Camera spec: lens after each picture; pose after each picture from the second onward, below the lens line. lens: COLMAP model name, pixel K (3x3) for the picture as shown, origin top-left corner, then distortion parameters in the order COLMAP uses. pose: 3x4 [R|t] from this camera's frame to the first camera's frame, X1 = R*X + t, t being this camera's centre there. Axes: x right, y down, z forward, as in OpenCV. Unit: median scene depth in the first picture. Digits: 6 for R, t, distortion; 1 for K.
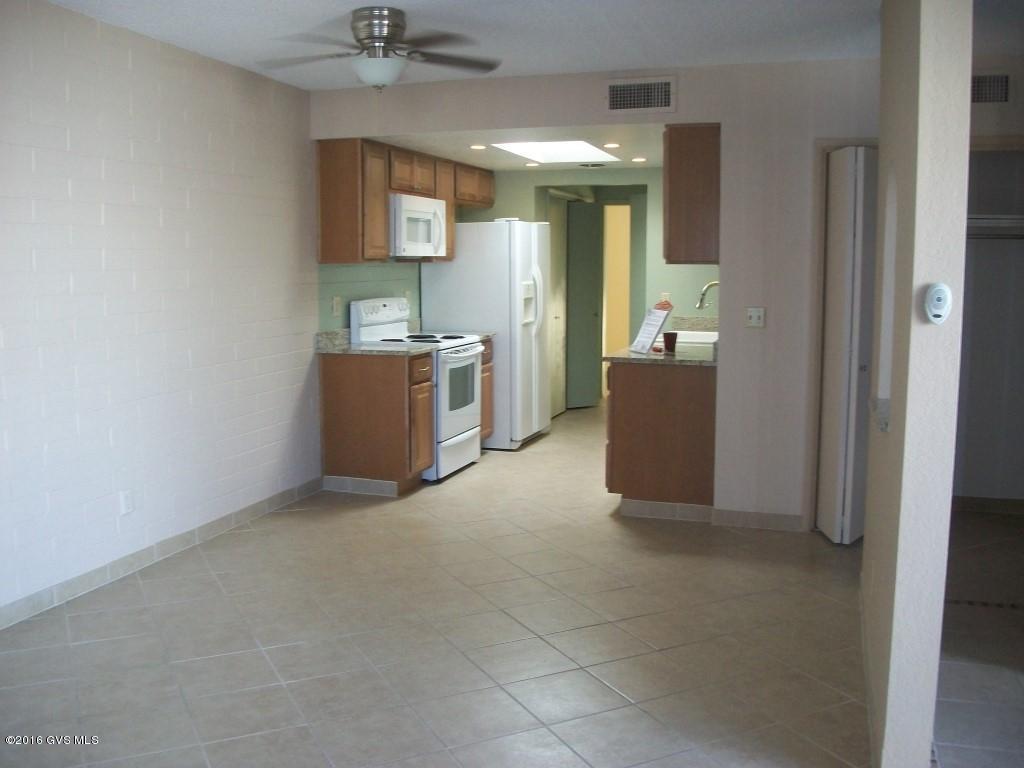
lens RADIAL K [[983.4, 0, 512.0], [0, 983.4, 384.0], [0, 0, 1]] dist [-0.130338, 0.030856]
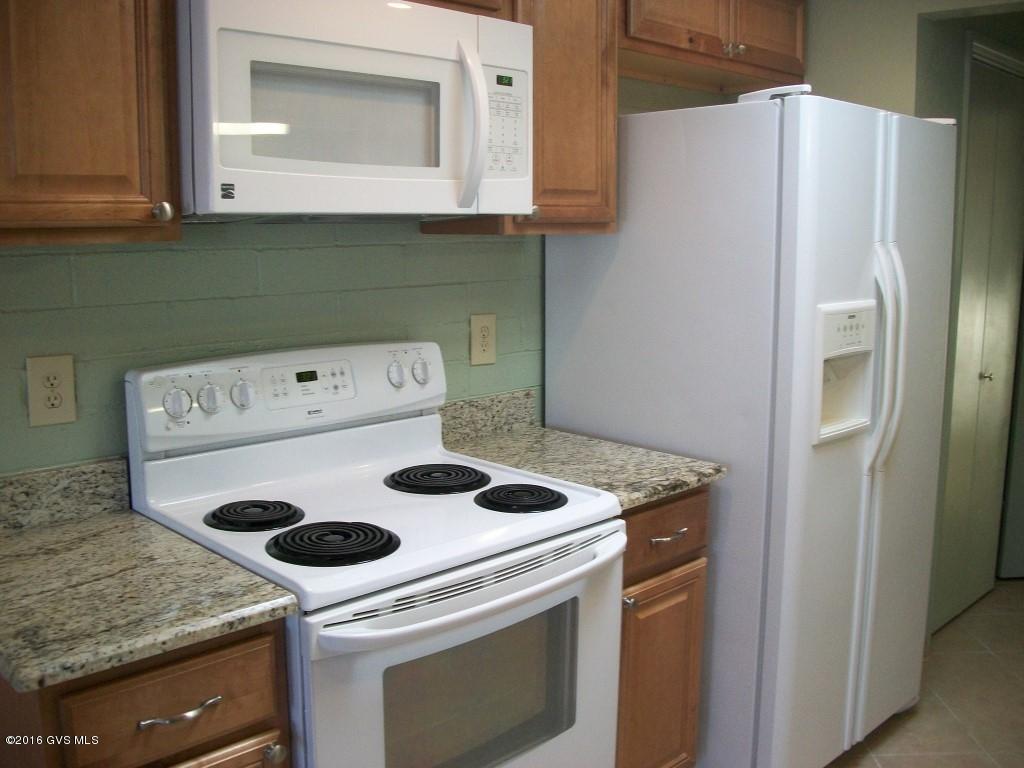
lens RADIAL K [[983.4, 0, 512.0], [0, 983.4, 384.0], [0, 0, 1]] dist [-0.130338, 0.030856]
pose [[0.888657, 0.076945, -0.452071, 0.063457], [-0.059301, 0.996827, 0.053093, -0.092575], [0.454722, -0.020373, 0.890400, 0.716391]]
